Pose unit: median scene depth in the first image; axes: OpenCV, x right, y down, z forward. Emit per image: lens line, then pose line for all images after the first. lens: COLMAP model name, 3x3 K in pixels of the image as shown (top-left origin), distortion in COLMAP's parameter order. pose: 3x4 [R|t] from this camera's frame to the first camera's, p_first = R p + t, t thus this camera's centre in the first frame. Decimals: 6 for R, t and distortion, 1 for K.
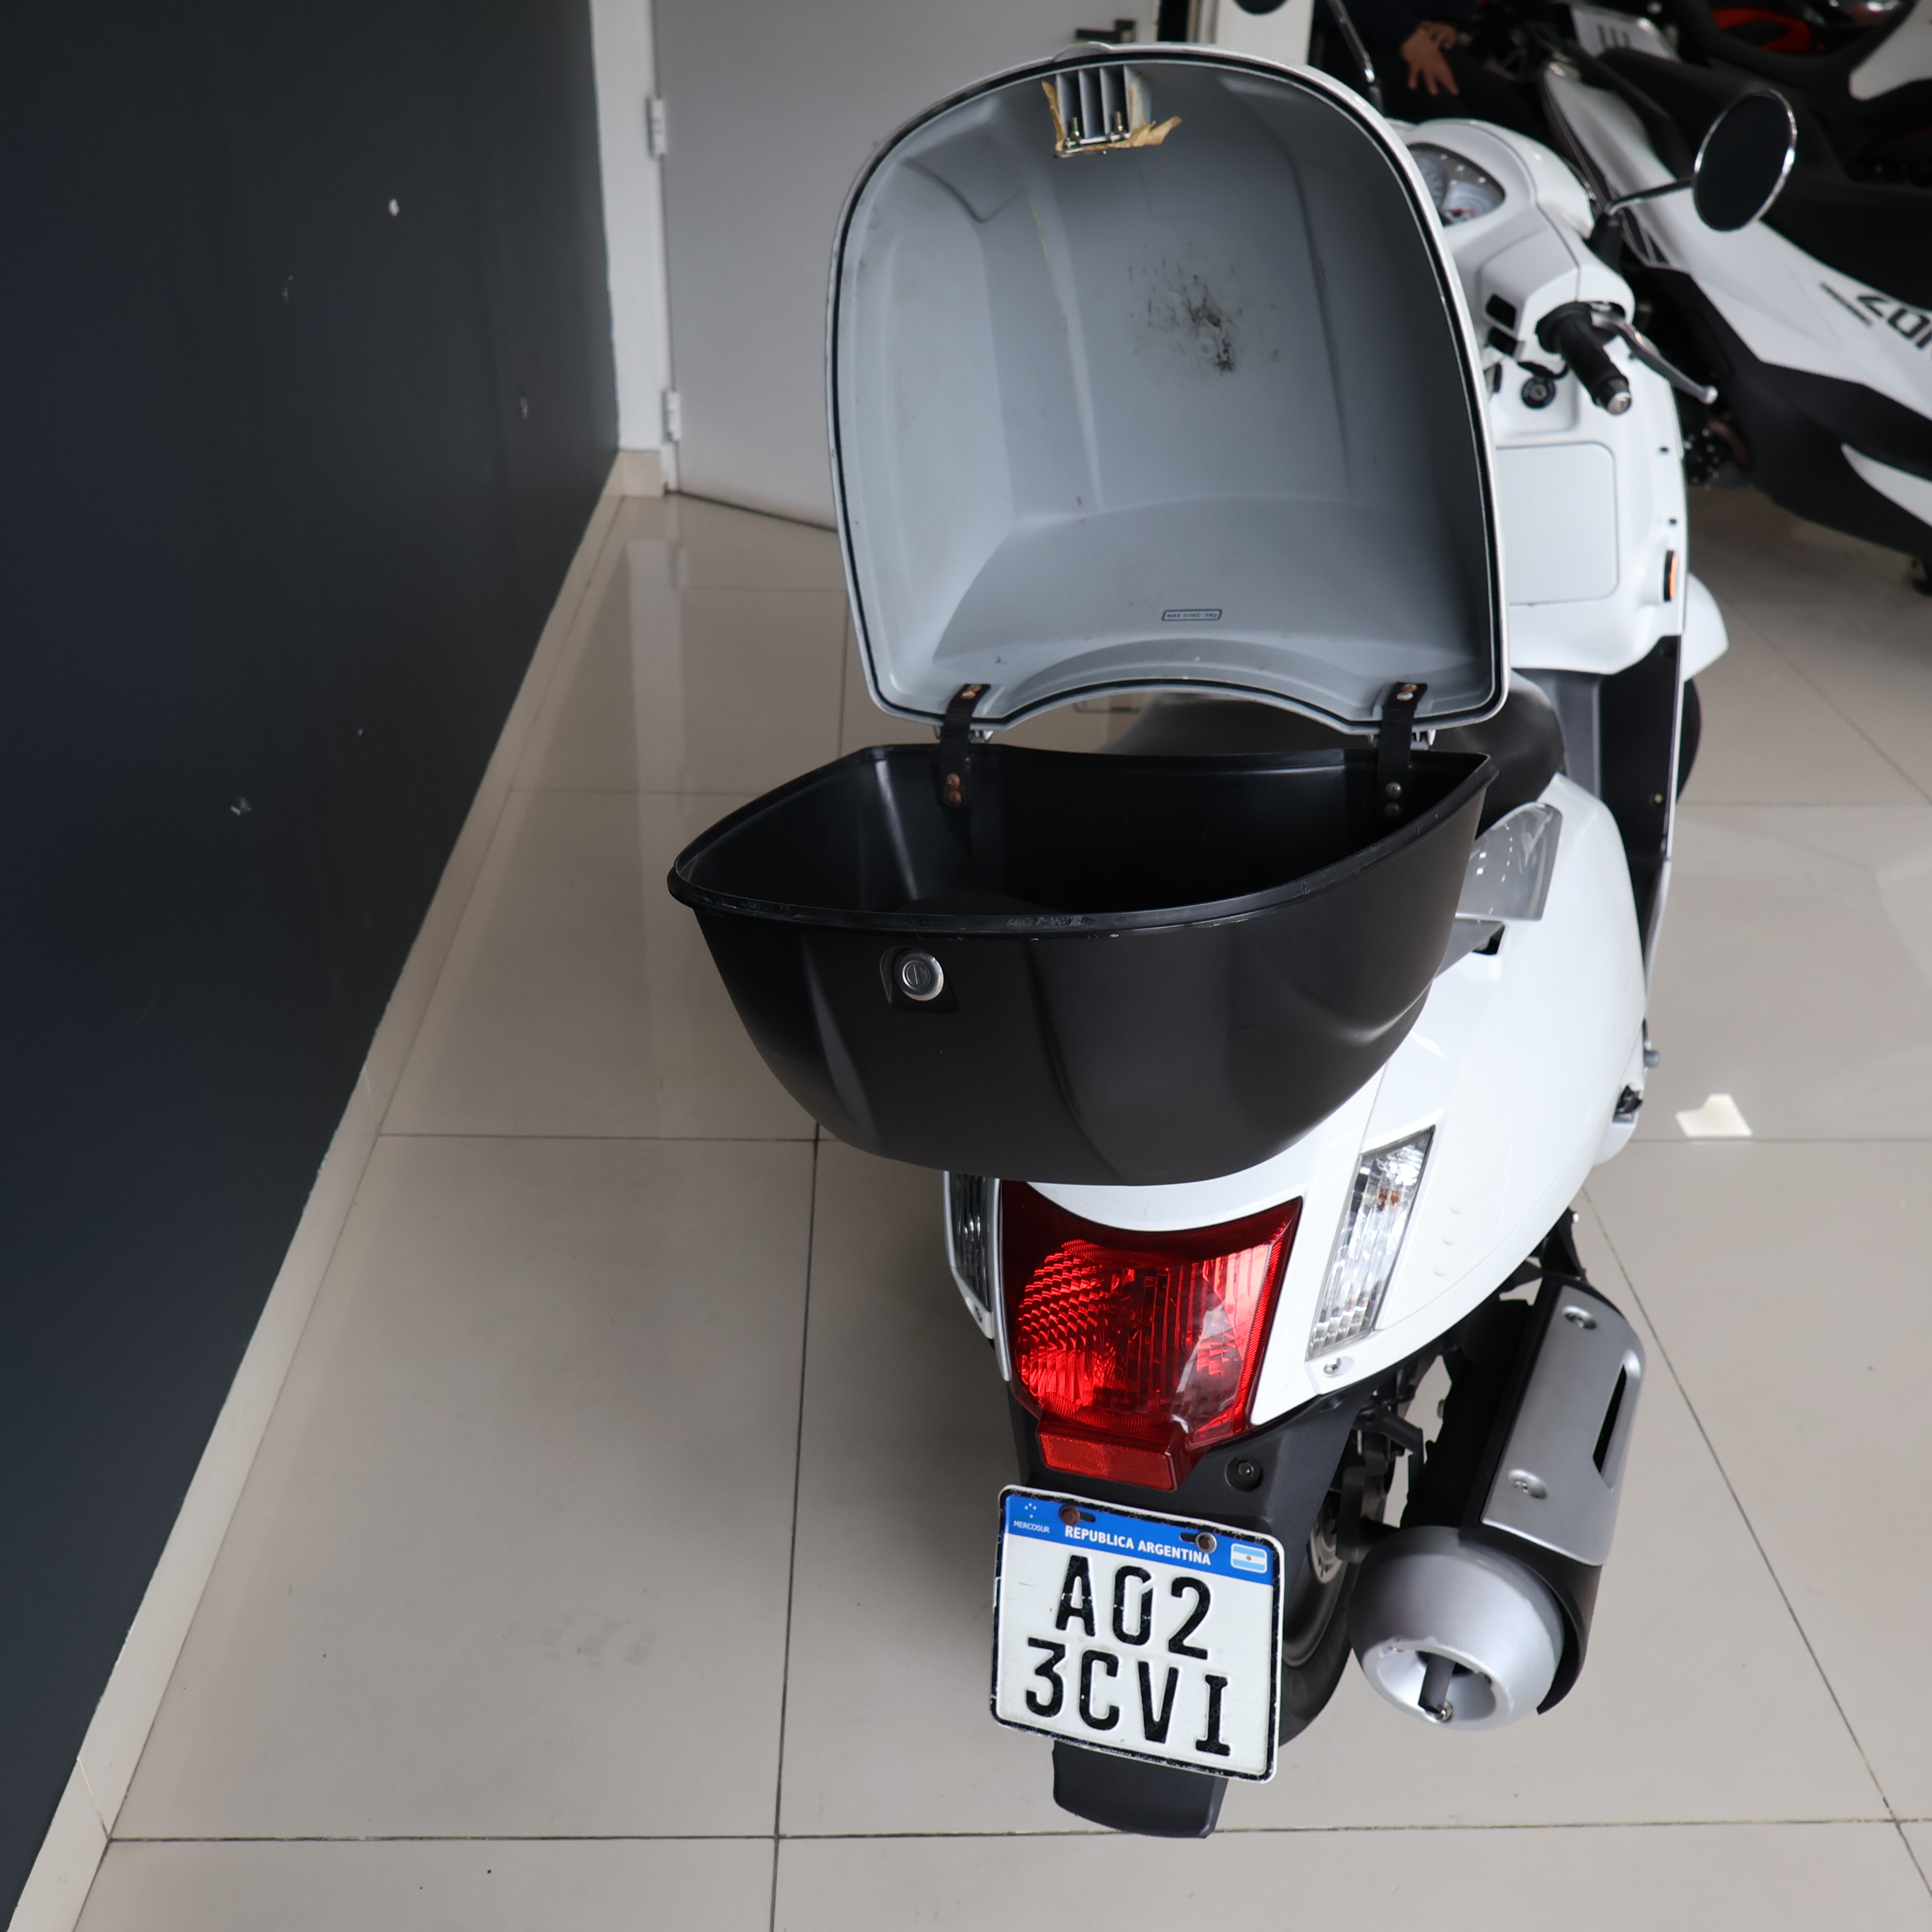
lens RADIAL K [[1933.8, 0, 966.0], [0, 1933.8, 966.0], [0, 0, 1]] dist [-0.010407, -0.005796]
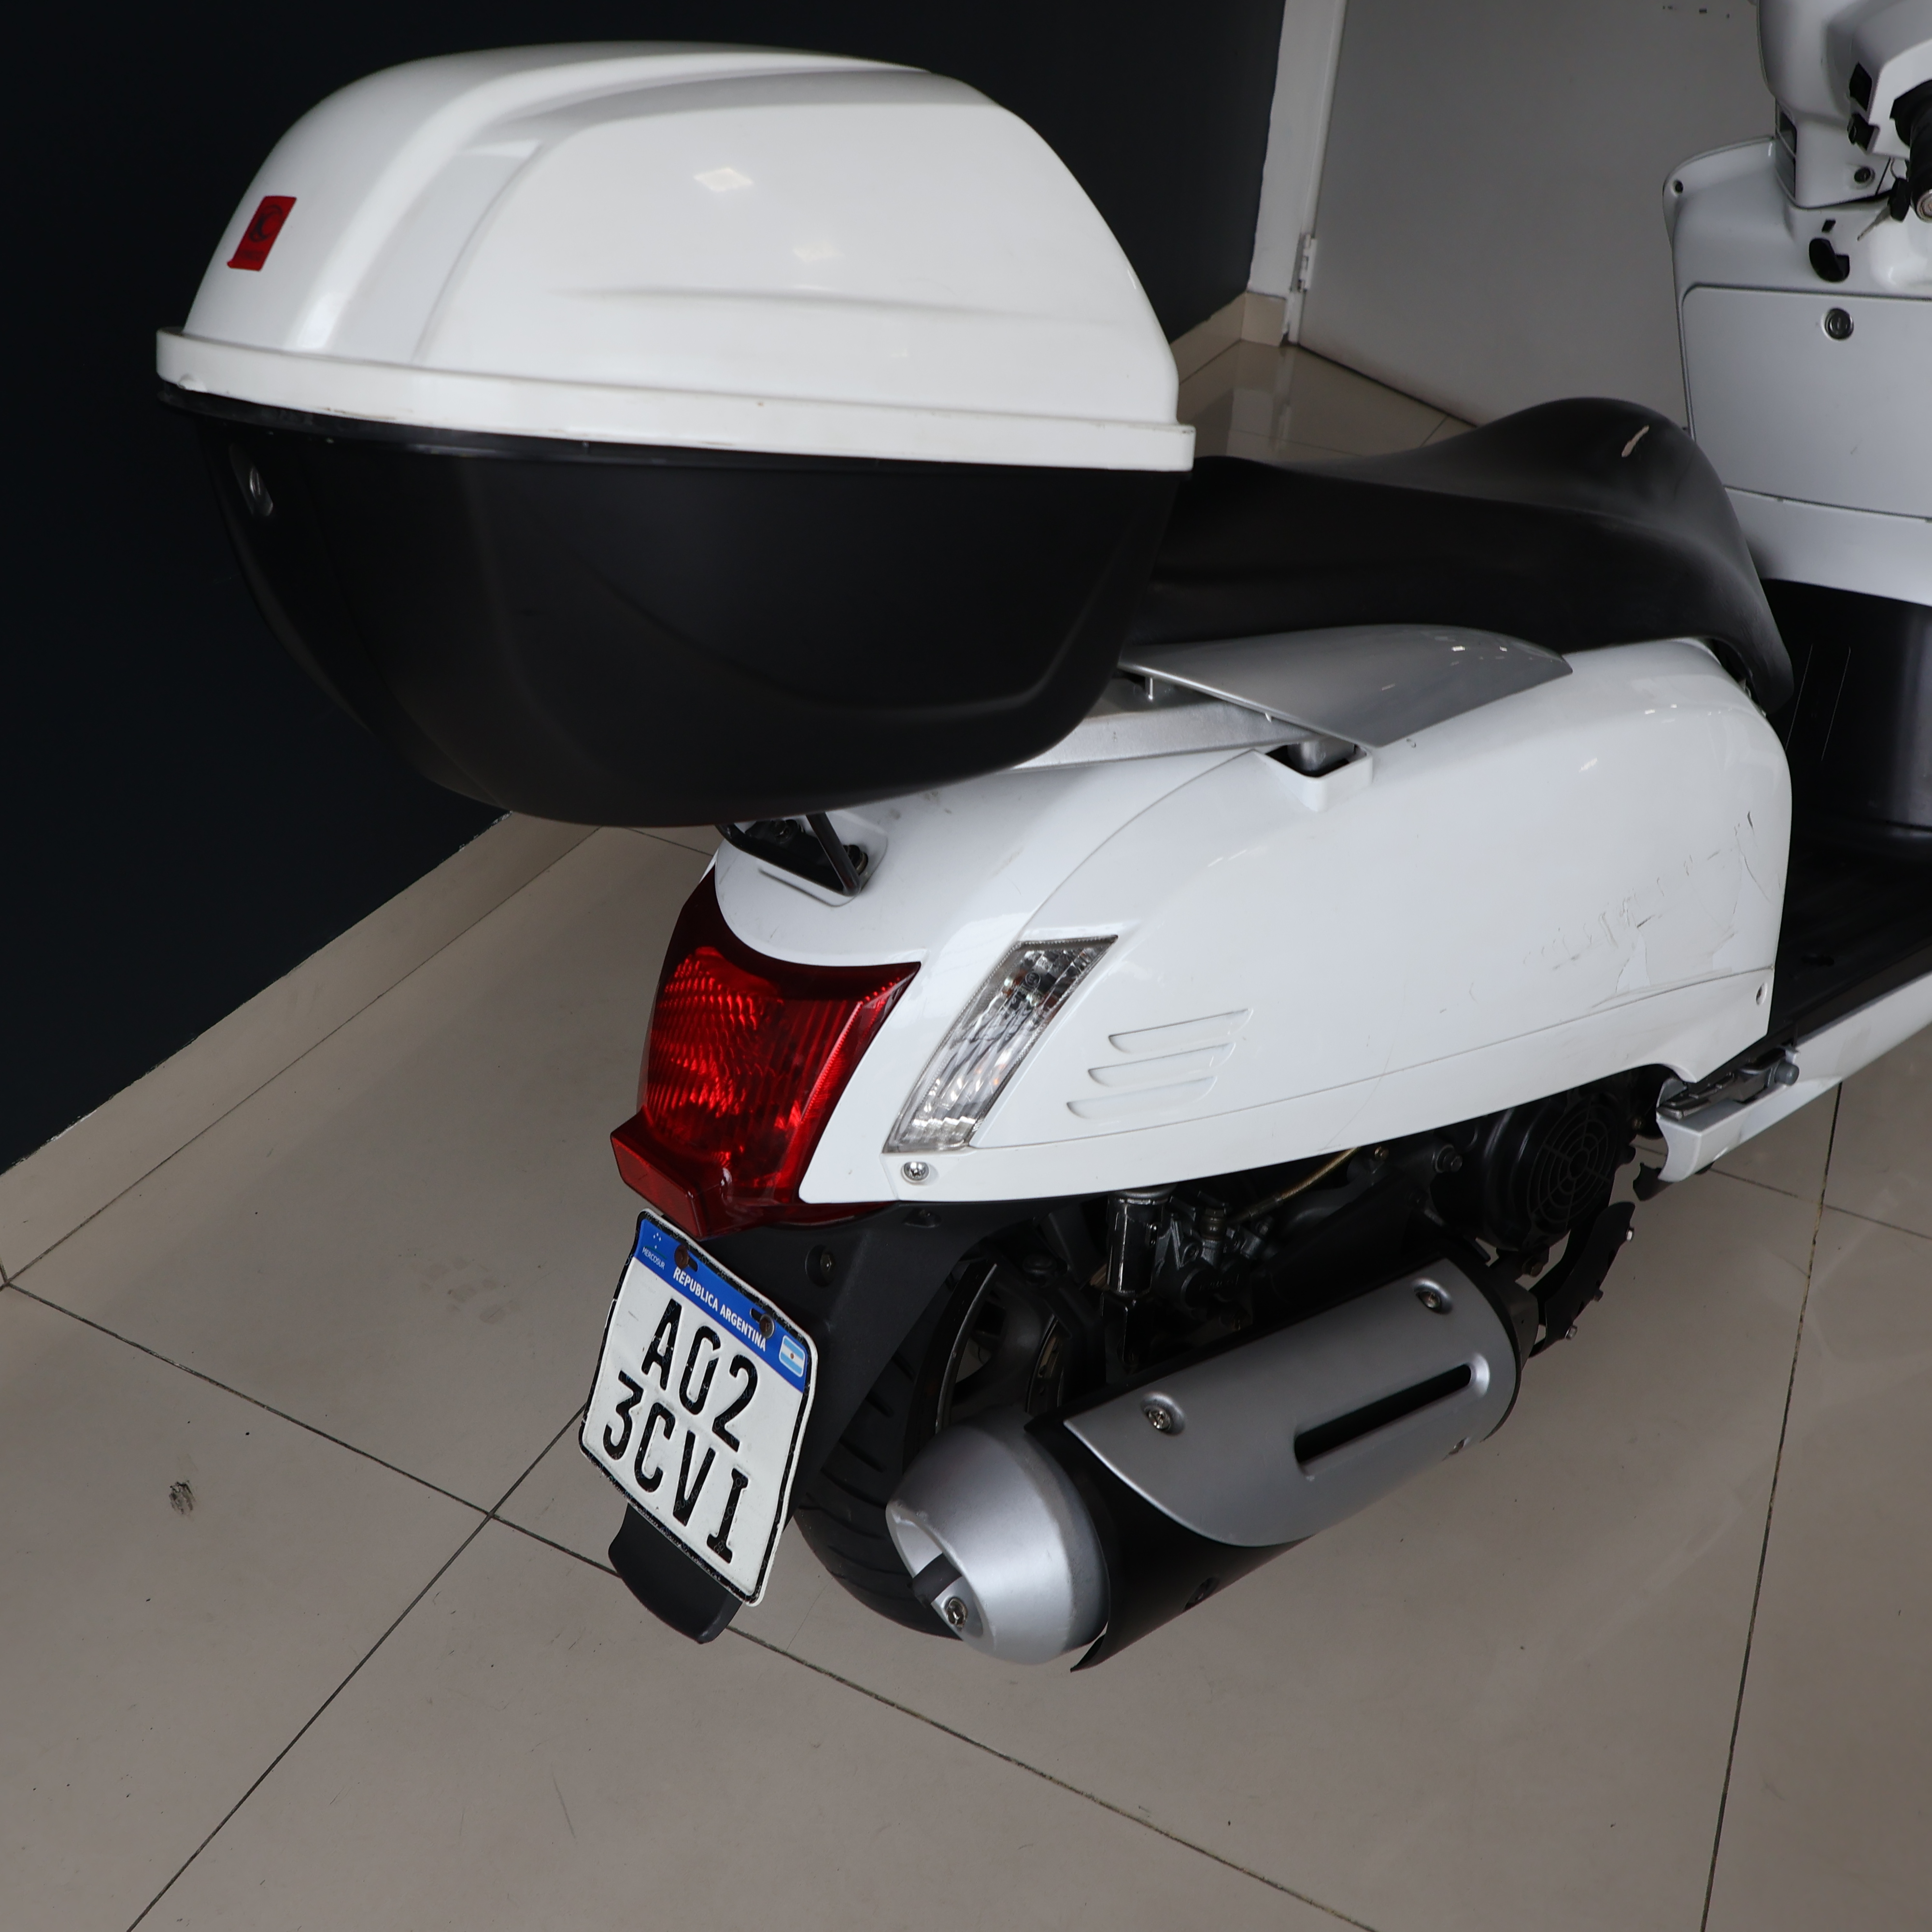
lens RADIAL K [[1922.0, 0, 966.0], [0, 1922.0, 966.0], [0, 0, 1]] dist [-0.008367, 0.023116]
pose [[0.879848, 0.275790, -0.387050, 0.487444], [-0.264186, 0.960801, 0.084062, 0.040871], [0.395061, 0.028292, 0.918219, 0.217279]]
